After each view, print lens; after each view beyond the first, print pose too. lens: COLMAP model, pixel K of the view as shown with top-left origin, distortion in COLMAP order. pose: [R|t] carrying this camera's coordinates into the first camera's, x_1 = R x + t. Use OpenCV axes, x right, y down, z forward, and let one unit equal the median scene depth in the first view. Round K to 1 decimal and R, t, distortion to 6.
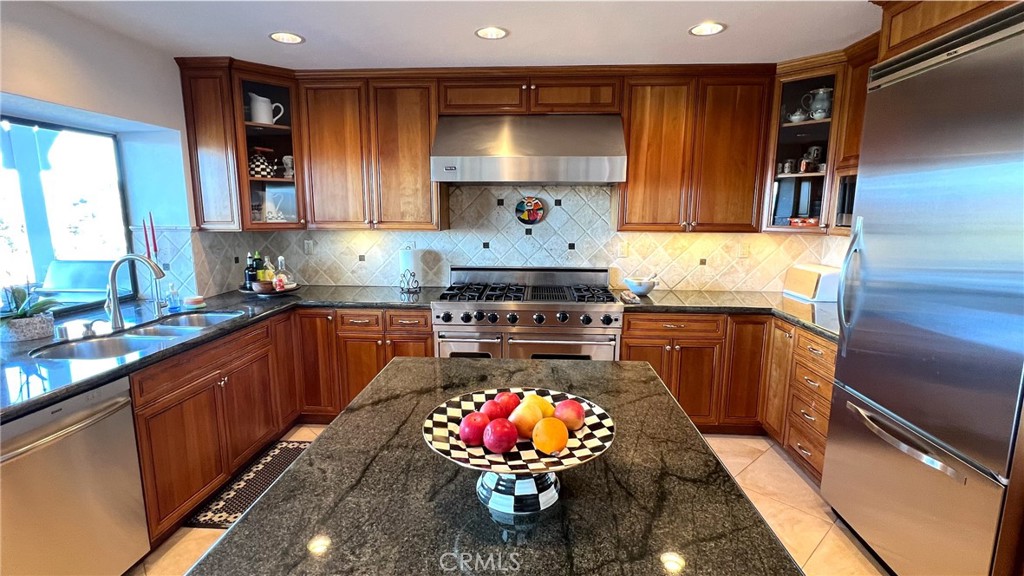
lens RADIAL K [[484.4, 0, 512.2], [0, 484.4, 290.2], [0, 0, 1]] dist [-0.002797, -0.000246]
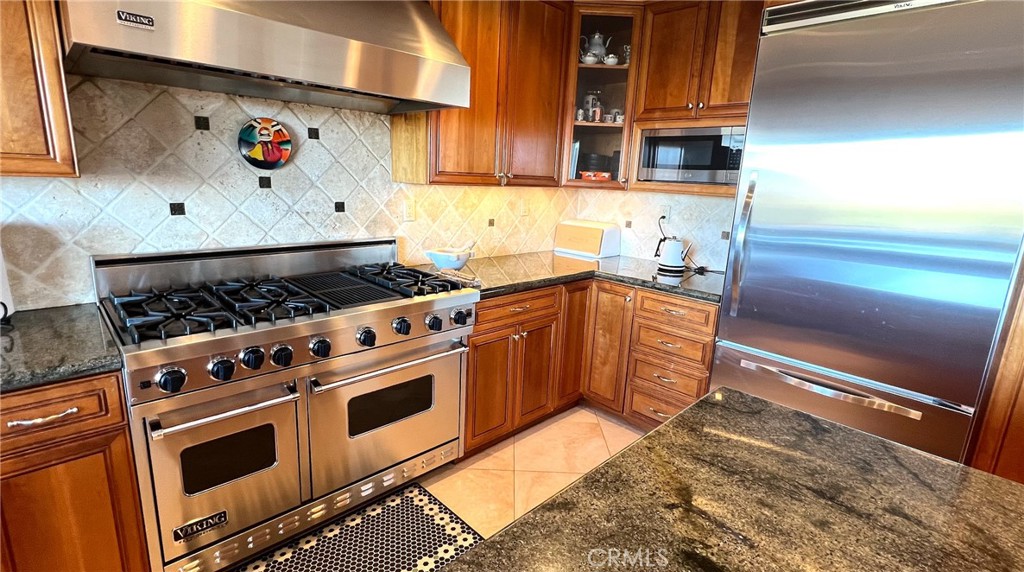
lens RADIAL K [[483.5, 0, 512.0], [0, 483.5, 286.0], [0, 0, 1]] dist [-0.000583, -0.000275]
pose [[0.673636, -0.141319, 0.725427, -0.222576], [0.079944, 0.989722, 0.118570, -0.052052], [-0.734727, -0.021879, 0.678010, 0.465509]]
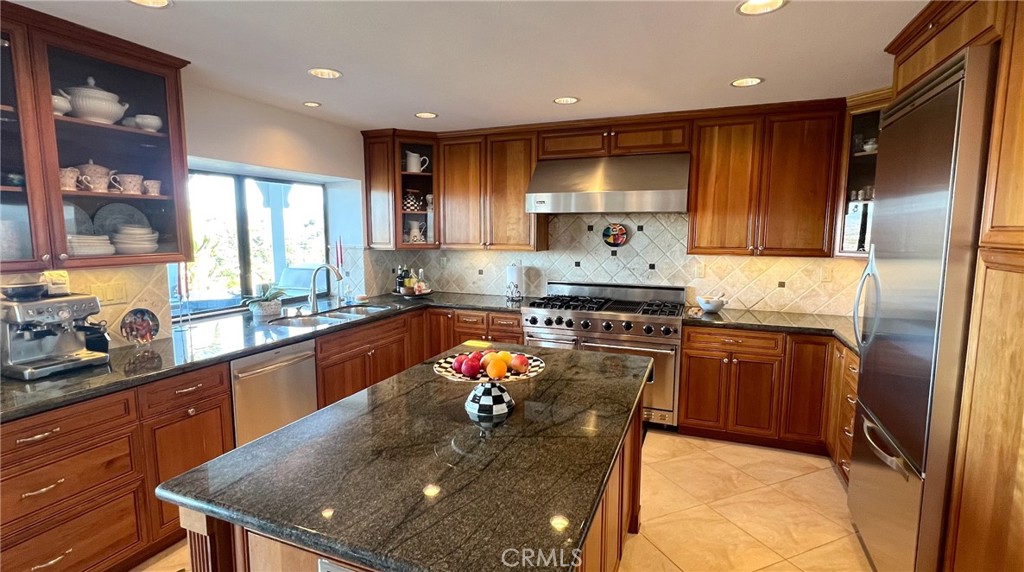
lens RADIAL K [[483.5, 0, 512.0], [0, 483.5, 286.0], [0, 0, 1]] dist [-0.000583, -0.000275]
pose [[0.946840, 0.036375, -0.319643, 0.199716], [-0.051770, 0.997866, -0.039796, 0.018731], [0.317513, 0.054229, 0.946702, -0.193725]]
